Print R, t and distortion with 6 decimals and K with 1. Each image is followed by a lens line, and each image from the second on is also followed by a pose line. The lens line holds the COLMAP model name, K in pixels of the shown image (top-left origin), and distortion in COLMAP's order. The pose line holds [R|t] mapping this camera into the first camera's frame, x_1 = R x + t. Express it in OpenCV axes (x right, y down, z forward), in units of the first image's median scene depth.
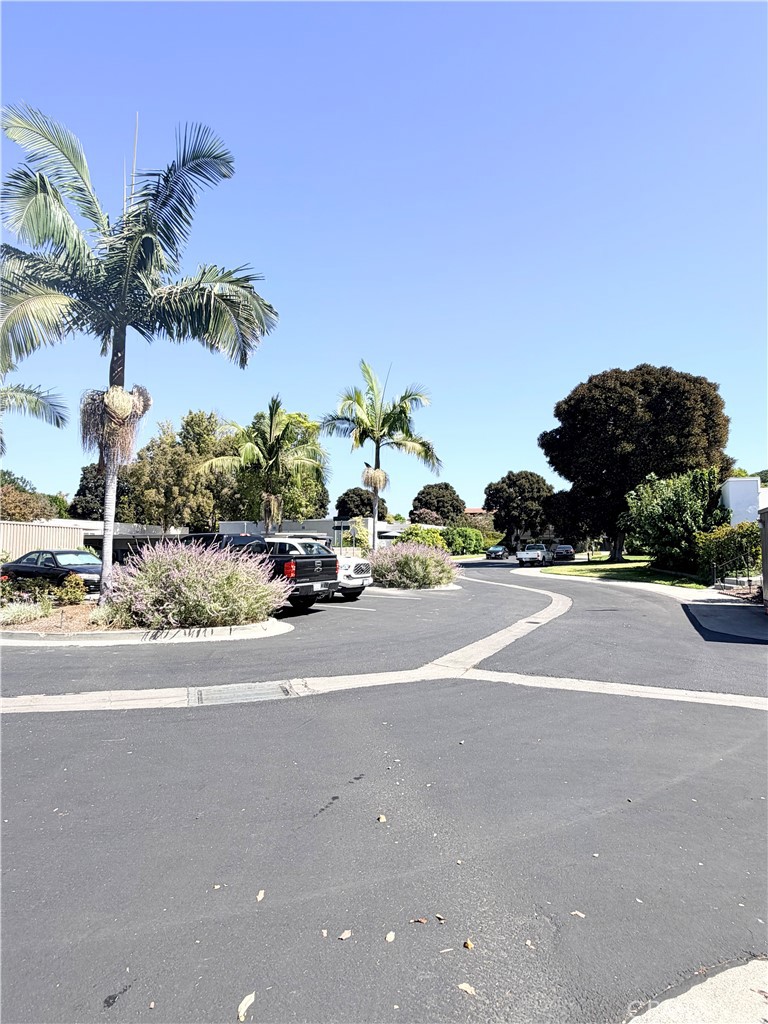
lens RADIAL K [[550.4, 0, 383.1], [0, 550.4, 510.8], [0, 0, 1]] dist [0.000146, -0.001149]
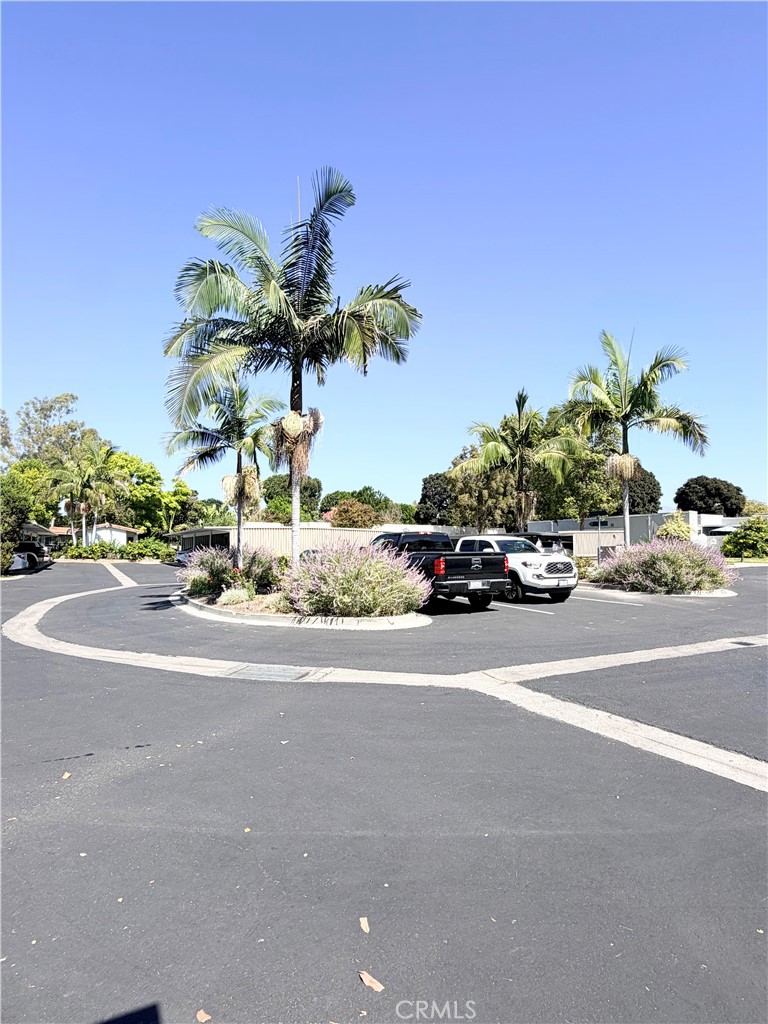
lens RADIAL K [[550.4, 0, 383.5], [0, 550.4, 513.3], [0, 0, 1]] dist [0.000146, -0.001149]
pose [[0.805788, -0.044200, -0.590552, 0.212314], [0.045968, 0.998870, -0.012038, 0.010798], [0.590417, -0.017446, 0.806910, 0.083040]]
